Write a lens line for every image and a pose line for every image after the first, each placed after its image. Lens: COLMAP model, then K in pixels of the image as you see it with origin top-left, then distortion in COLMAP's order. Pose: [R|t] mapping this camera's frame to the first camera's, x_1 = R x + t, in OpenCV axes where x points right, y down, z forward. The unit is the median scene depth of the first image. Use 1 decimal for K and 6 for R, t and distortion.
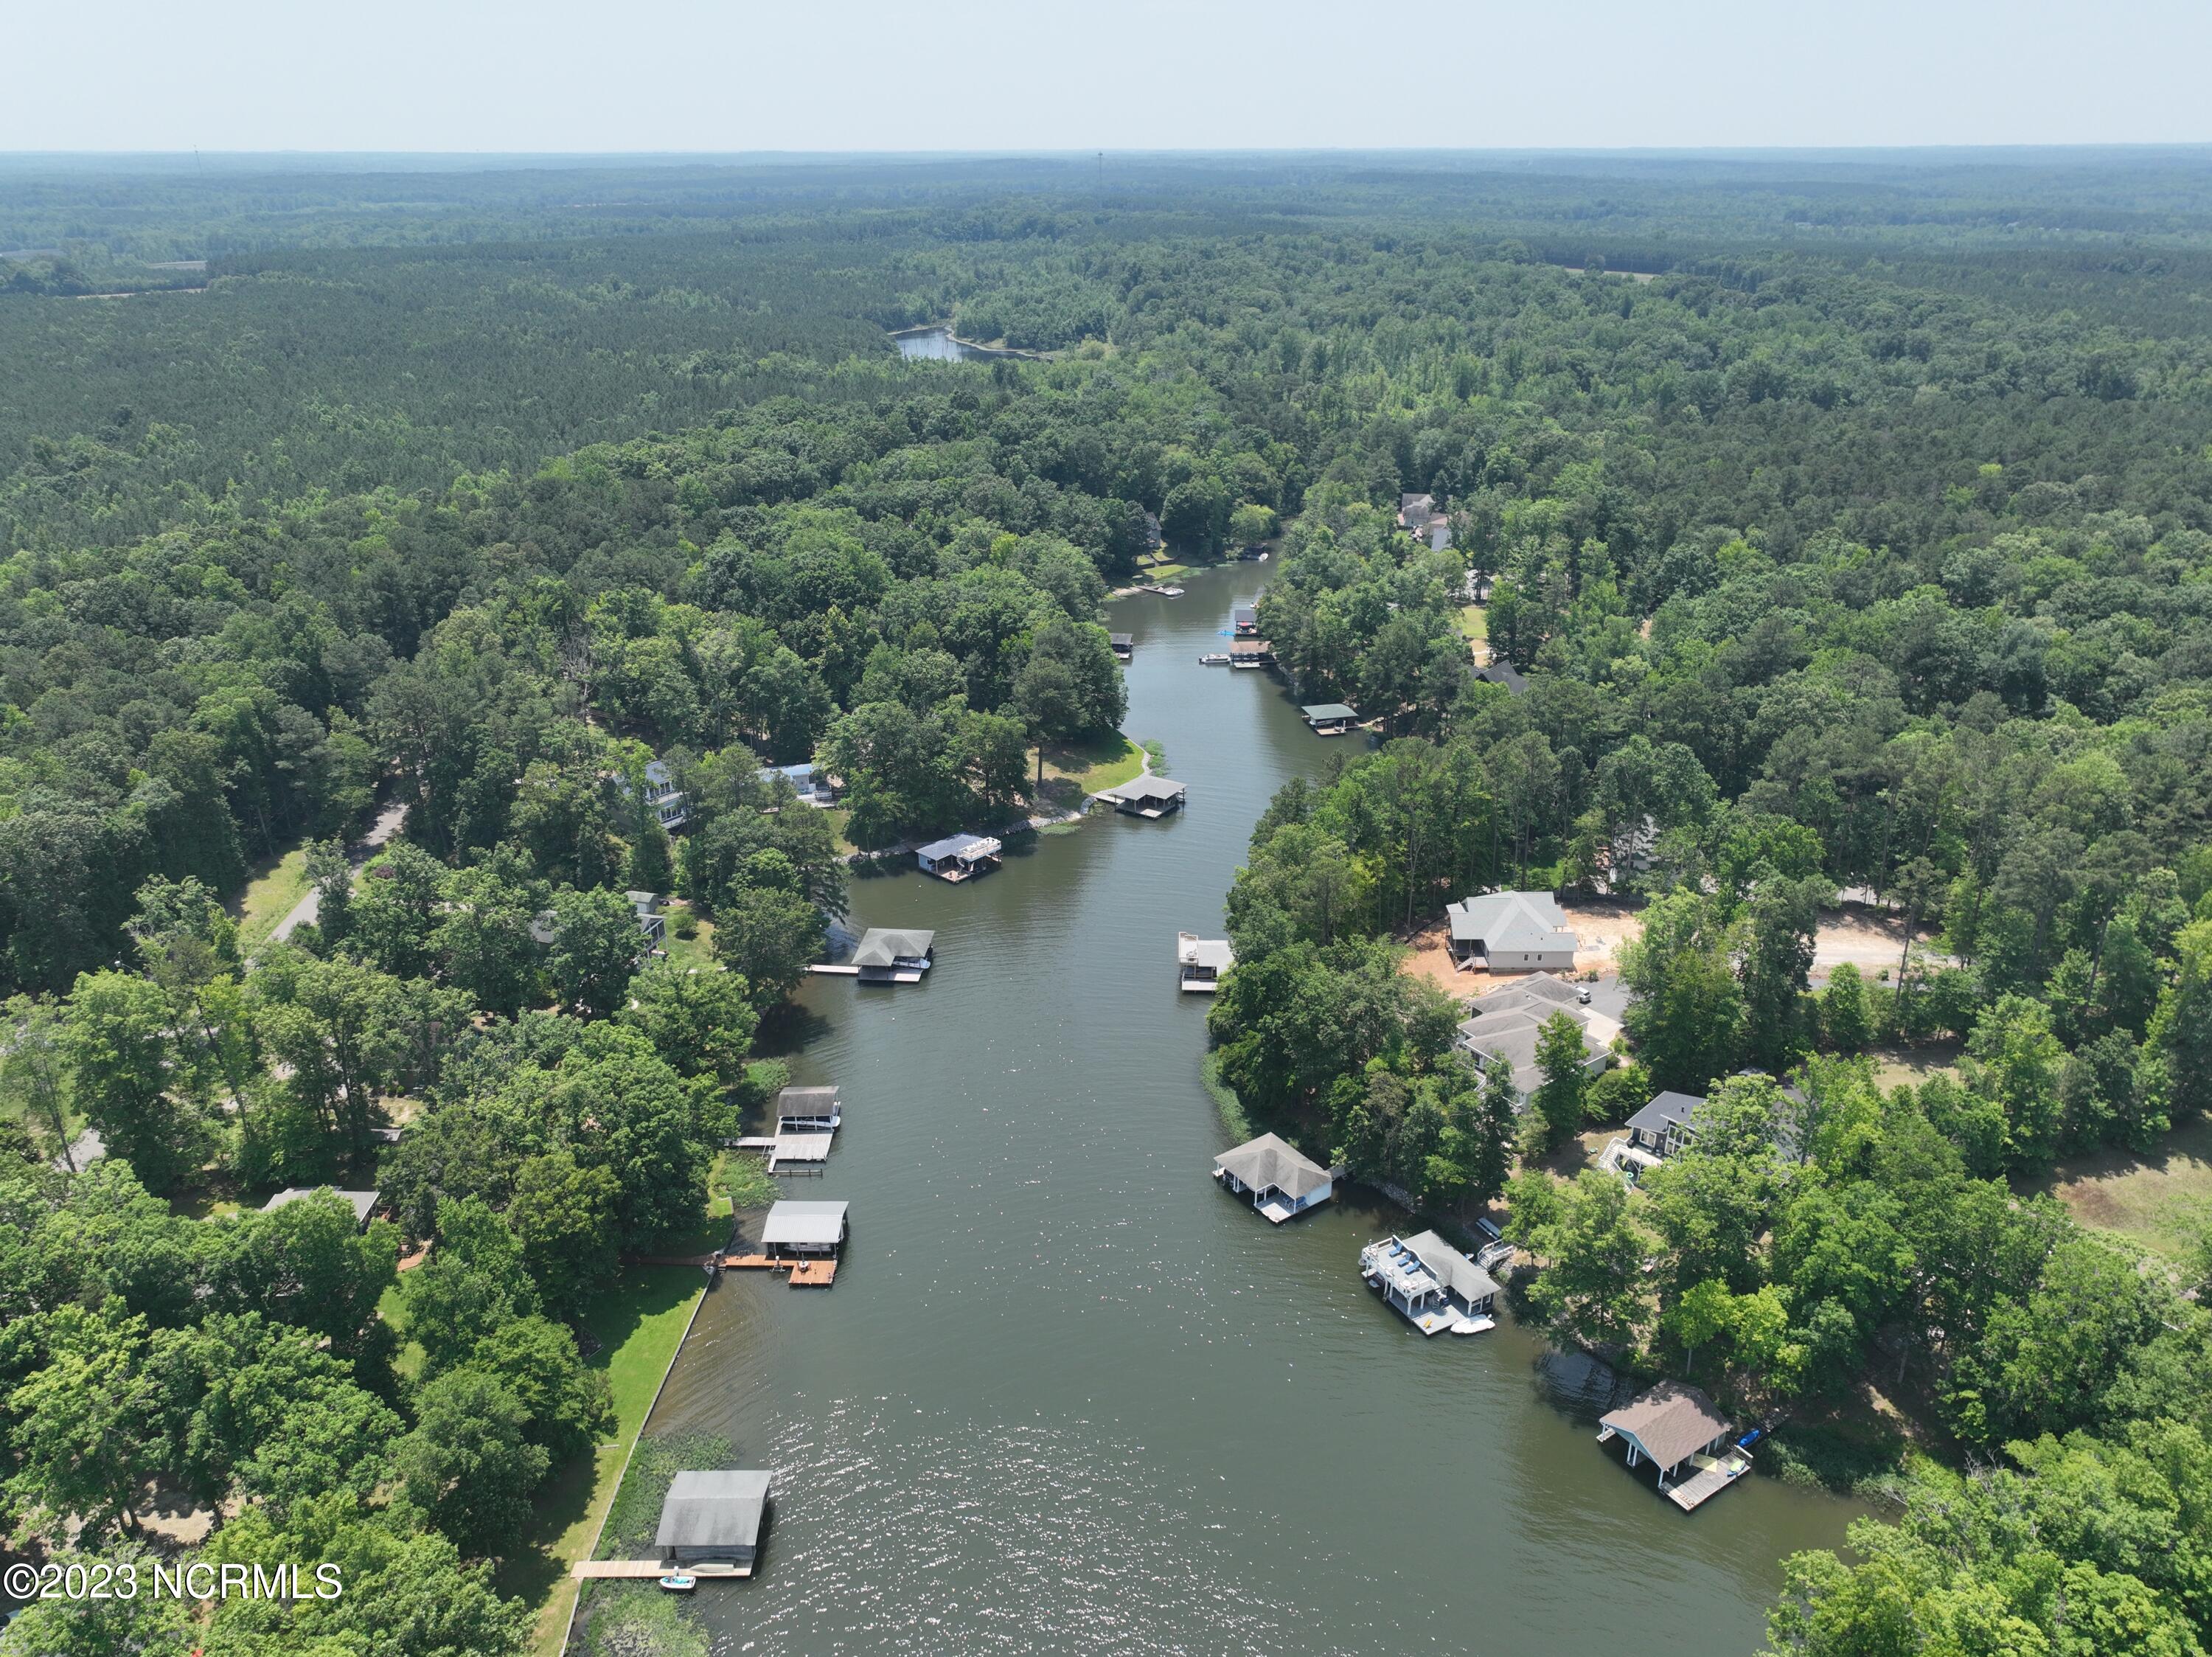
lens RADIAL K [[1560.7, 0, 1105.8], [0, 1560.7, 834.4], [0, 0, 1]] dist [0.000550, 0.017686]
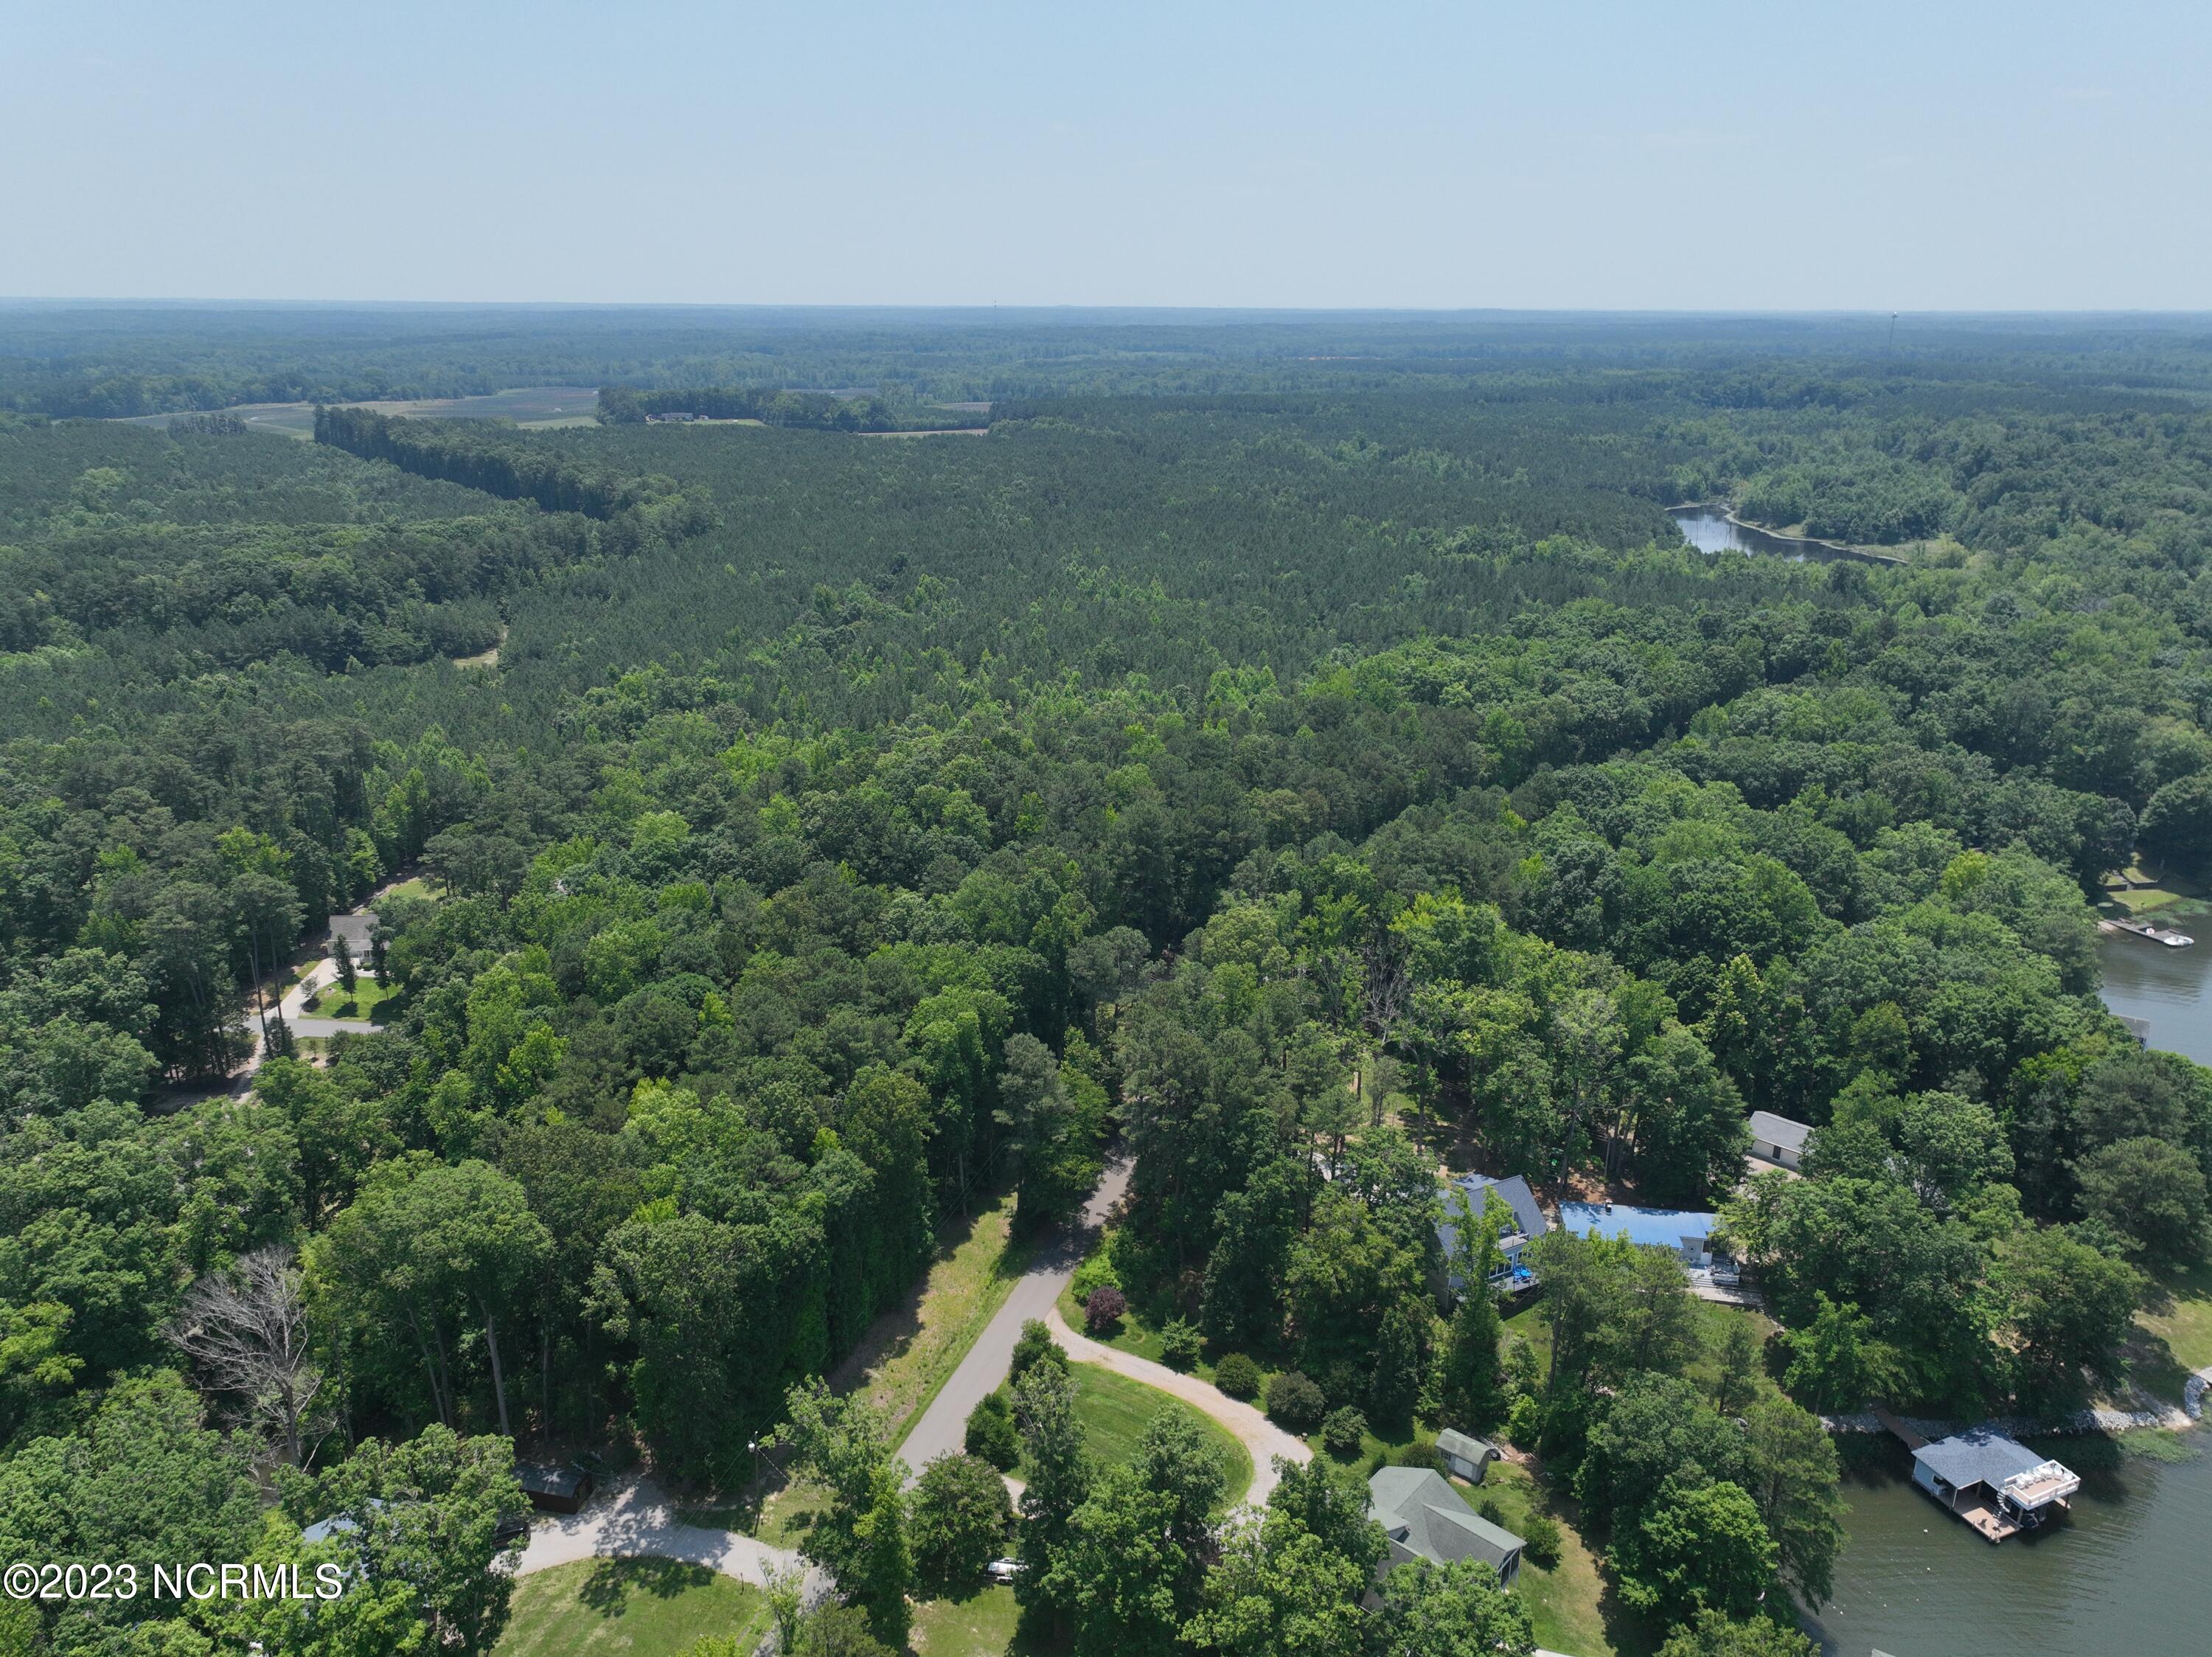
lens RADIAL K [[1560.7, 0, 1112.0], [0, 1560.7, 825.7], [0, 0, 1]] dist [0.000550, 0.017686]
pose [[0.914629, 0.137351, -0.380248, -0.133251], [-0.171939, 0.983377, -0.058364, -0.088081], [0.365911, 0.118761, 0.923041, 0.199059]]
